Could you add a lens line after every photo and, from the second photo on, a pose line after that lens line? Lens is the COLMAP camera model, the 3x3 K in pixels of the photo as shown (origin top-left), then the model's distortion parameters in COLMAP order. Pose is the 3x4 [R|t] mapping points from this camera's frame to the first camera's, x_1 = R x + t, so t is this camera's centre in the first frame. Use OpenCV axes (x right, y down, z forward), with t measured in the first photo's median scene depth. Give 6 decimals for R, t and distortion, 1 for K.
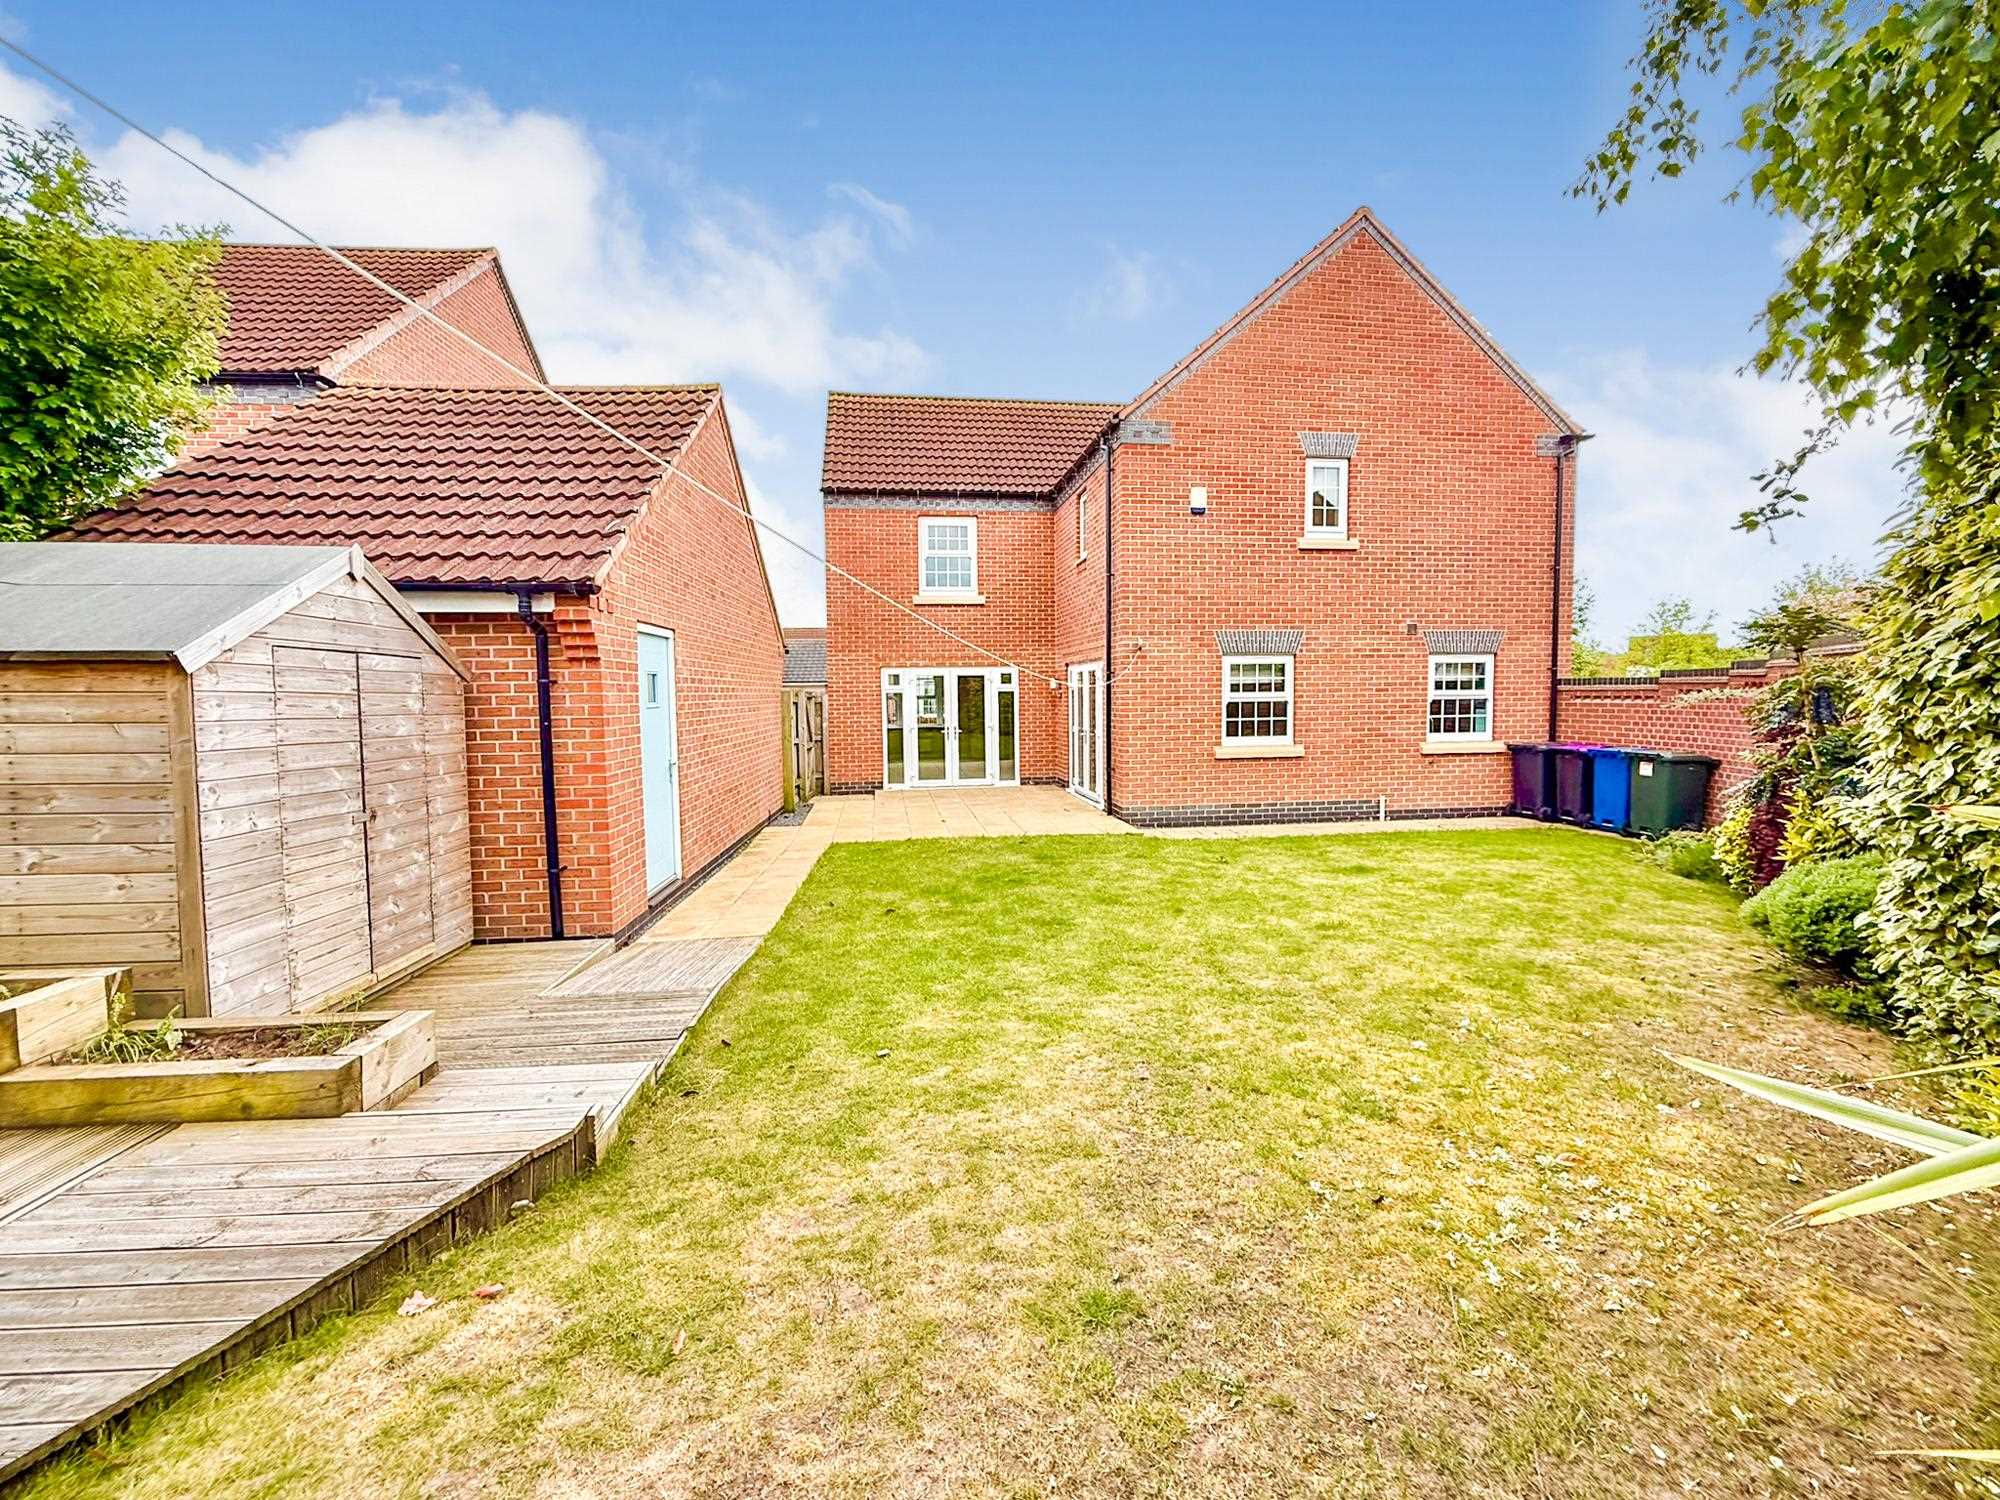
lens RADIAL K [[822.3, 0, 1000.0], [0, 822.3, 750.0], [0, 0, 1]] dist [-0.001073, 0.000100]
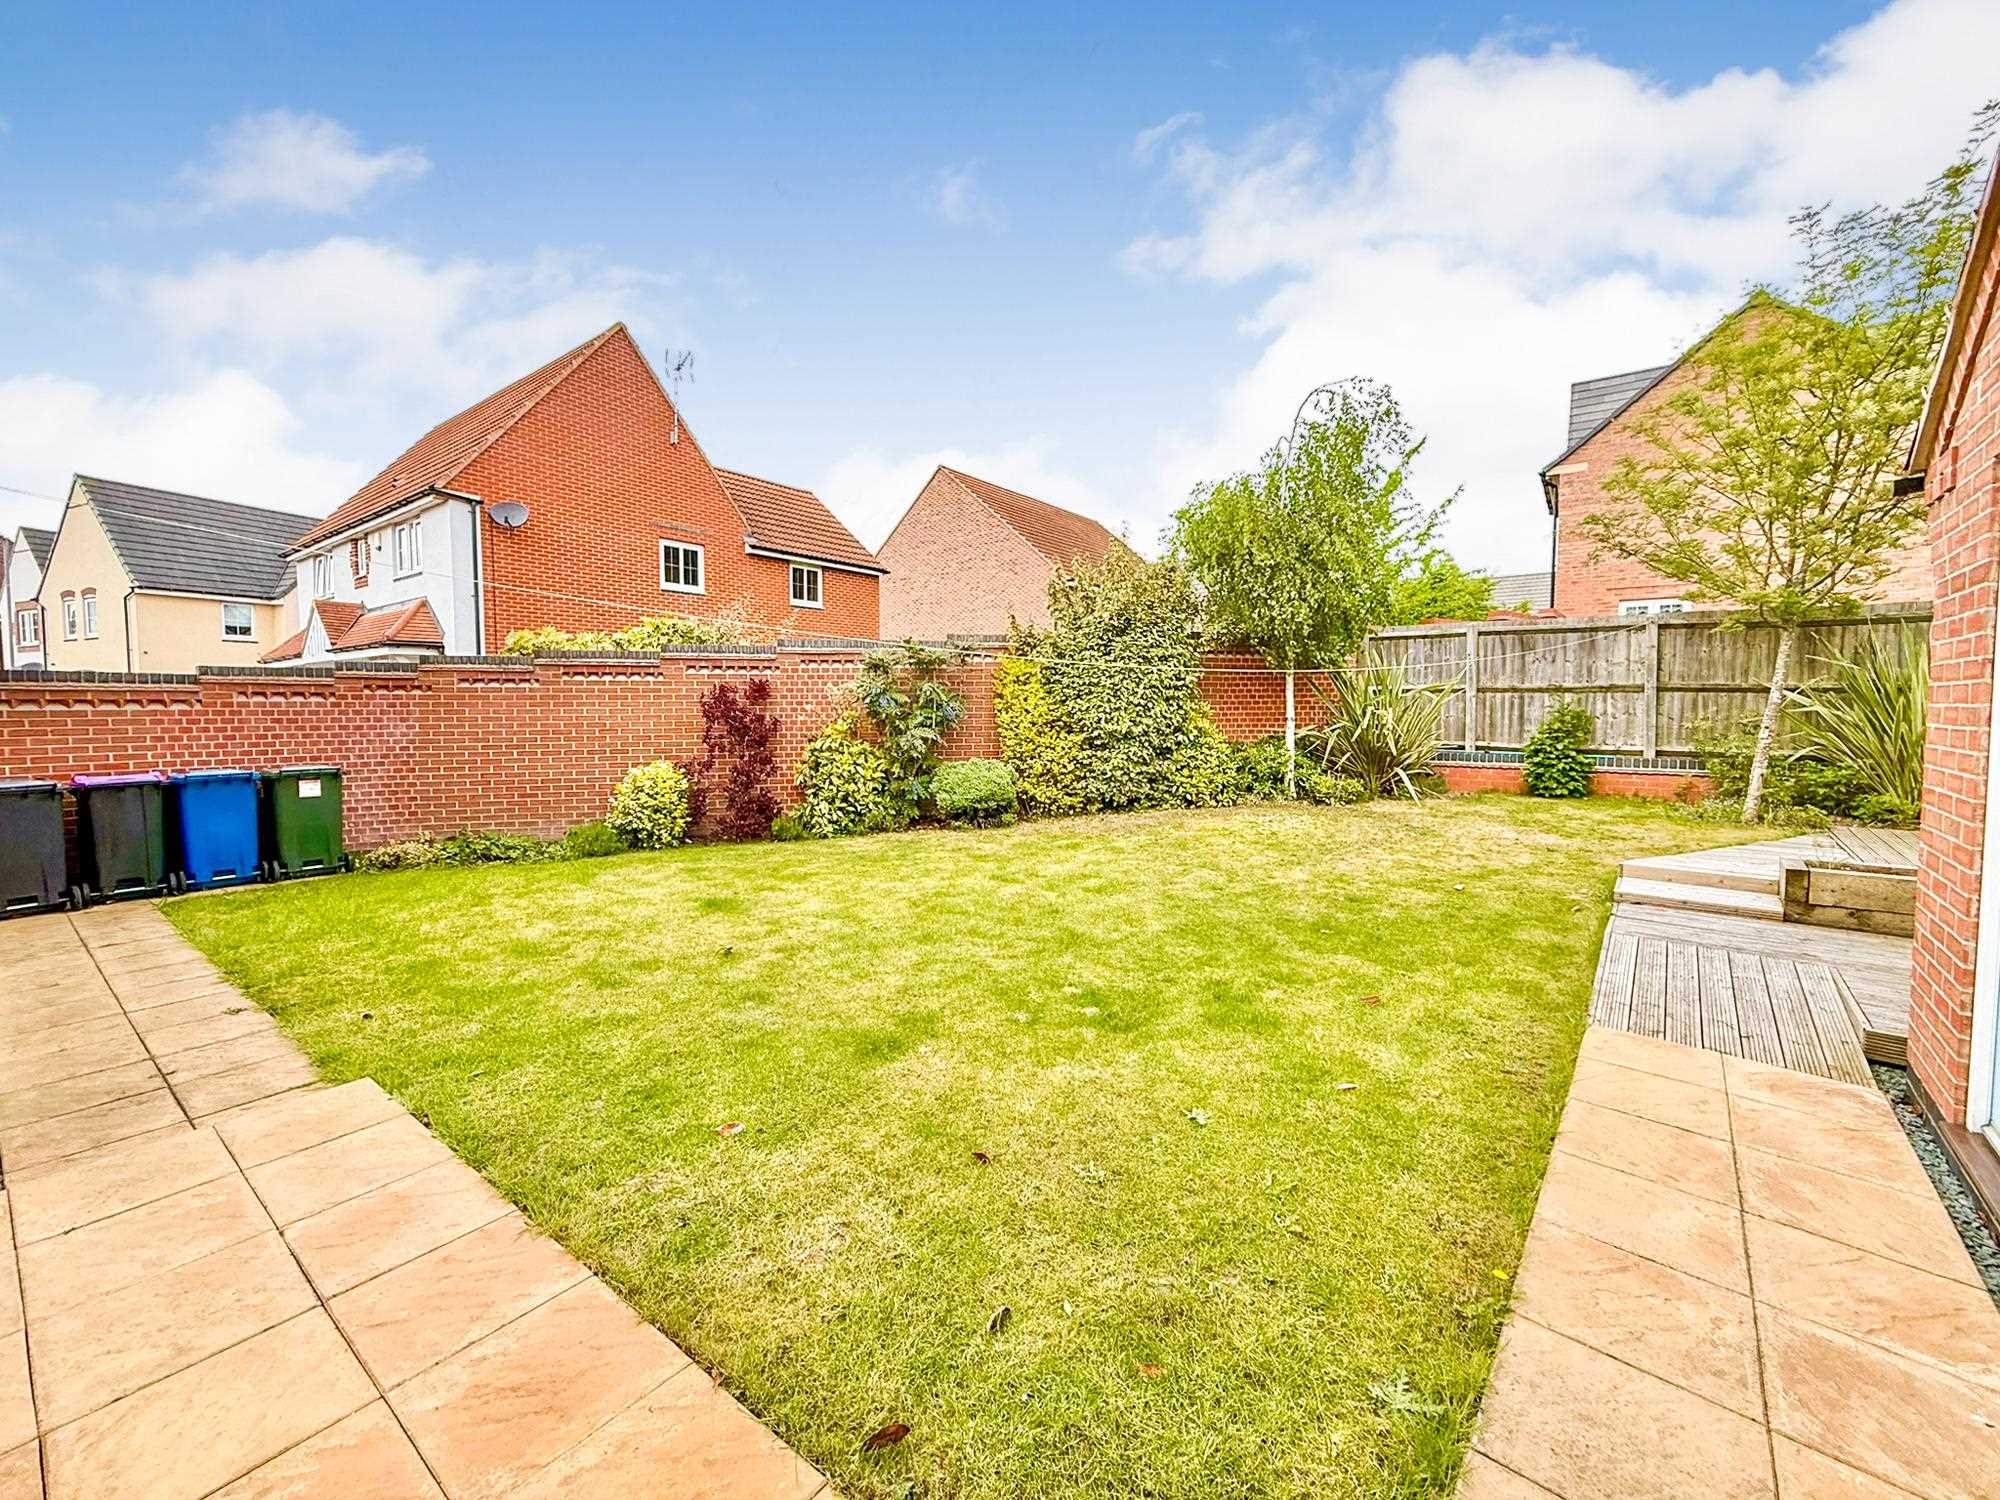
lens RADIAL K [[822.3, 0, 1000.0], [0, 822.3, 750.0], [0, 0, 1]] dist [-0.001073, 0.000100]
pose [[-0.728993, -0.020028, 0.684229, -0.486264], [0.055555, 0.994543, 0.088302, -0.093738], [-0.682263, 0.102384, -0.723902, 2.234503]]
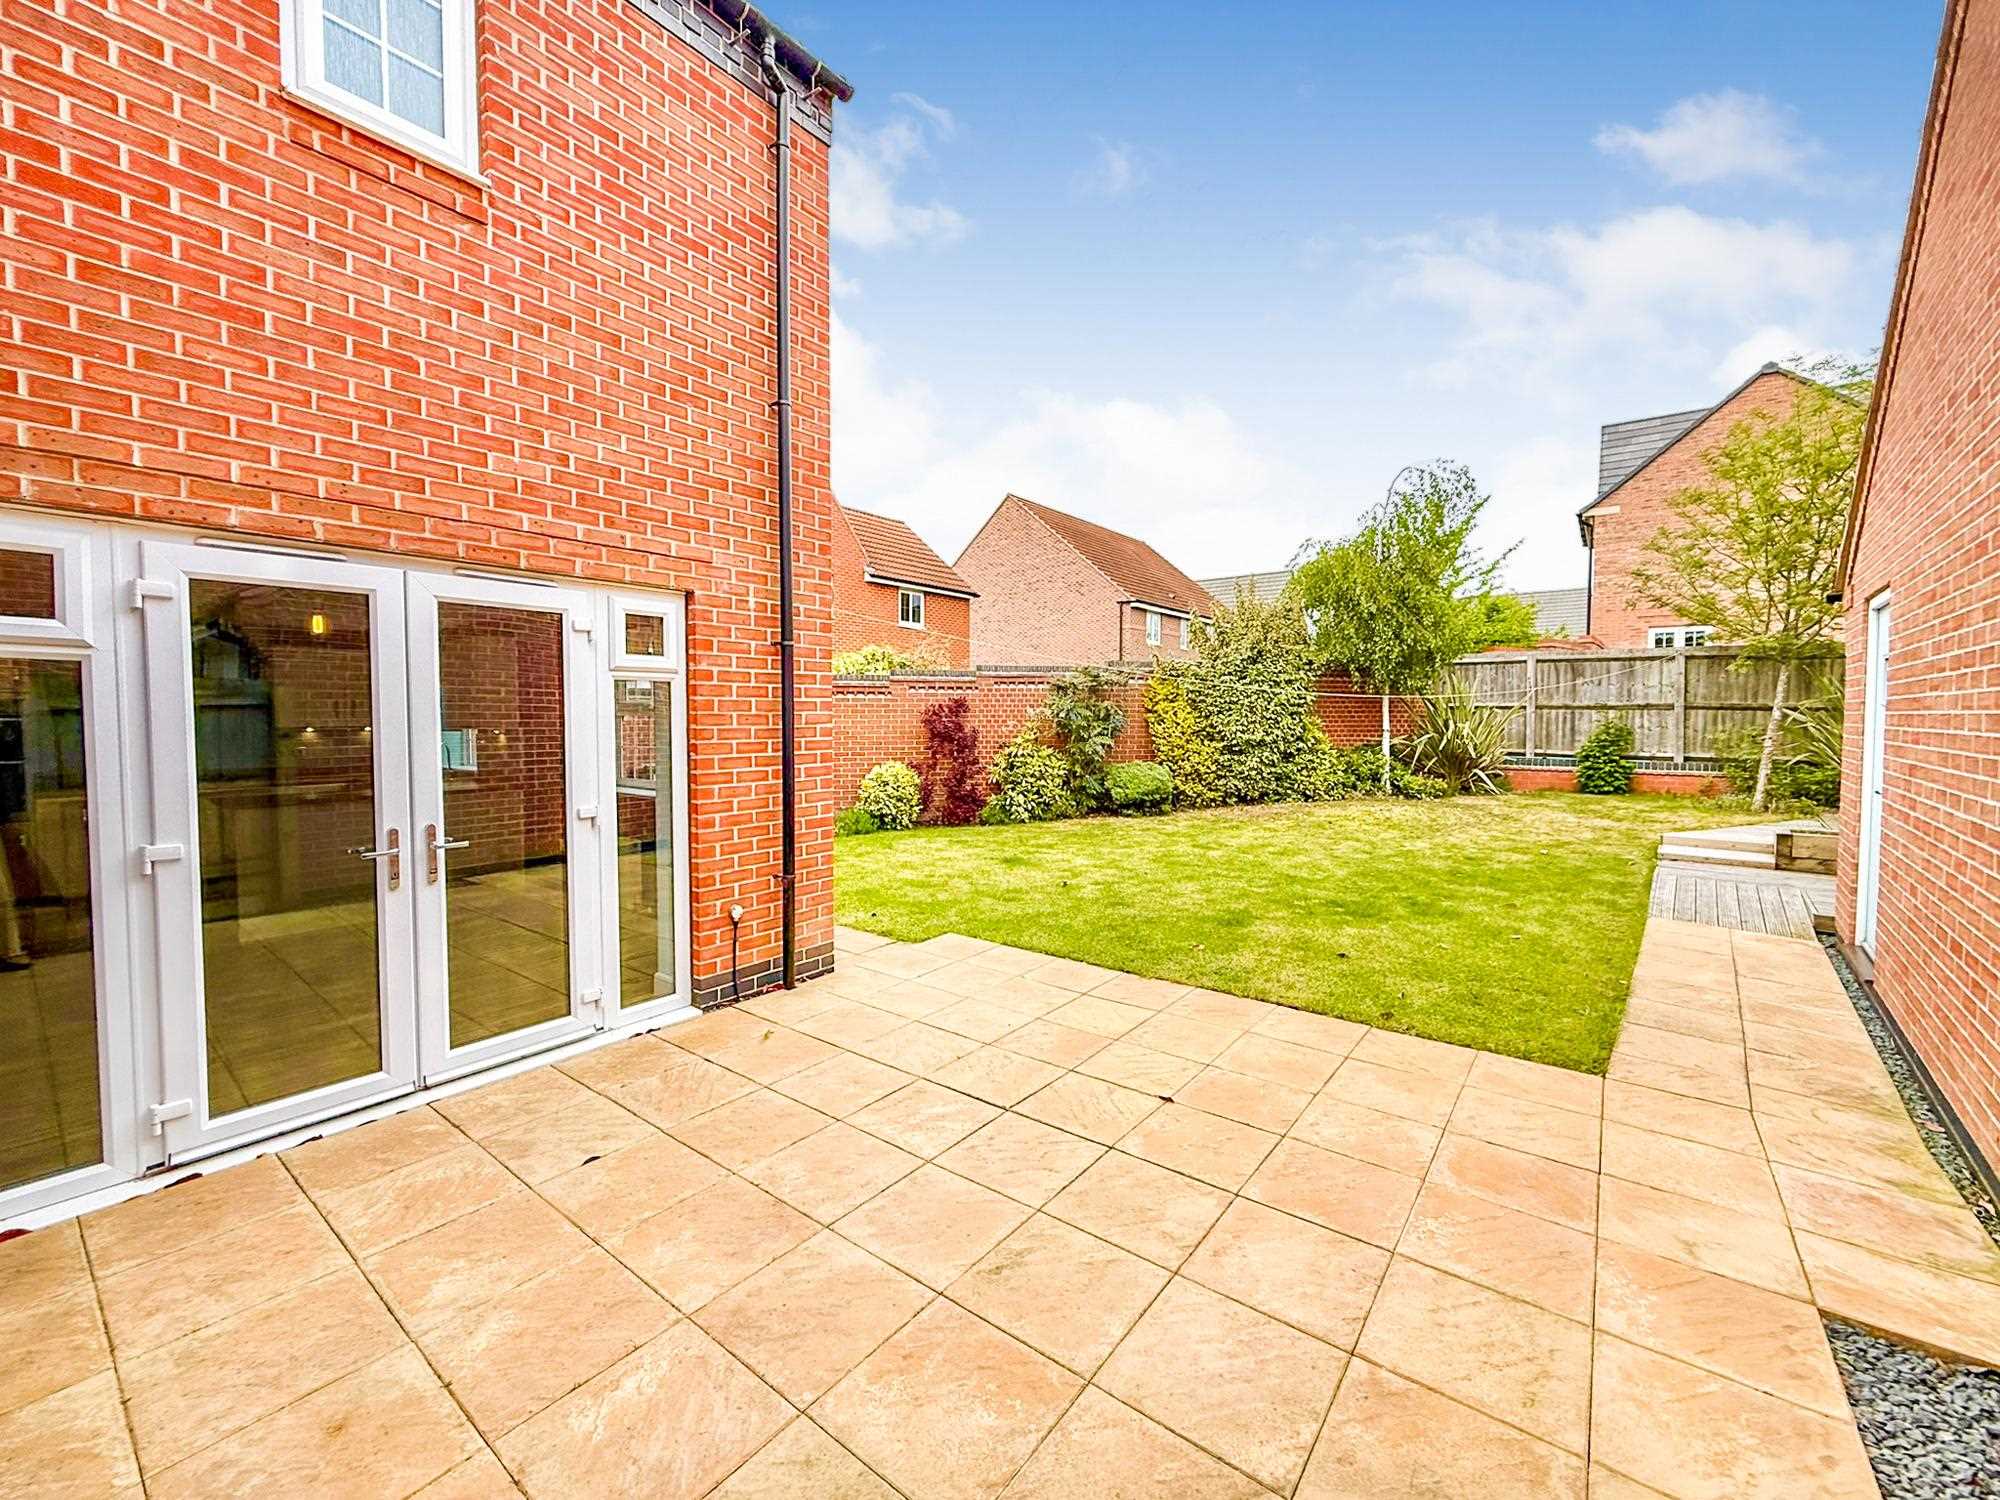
lens RADIAL K [[832.3, 0, 1001.9], [0, 832.3, 746.8], [0, 0, 1]] dist [0.000764, -0.000322]
pose [[-0.722516, -0.011667, 0.691256, -0.535172], [0.052583, 0.996034, 0.071772, -0.150762], [-0.689351, 0.088204, -0.719037, 2.984053]]
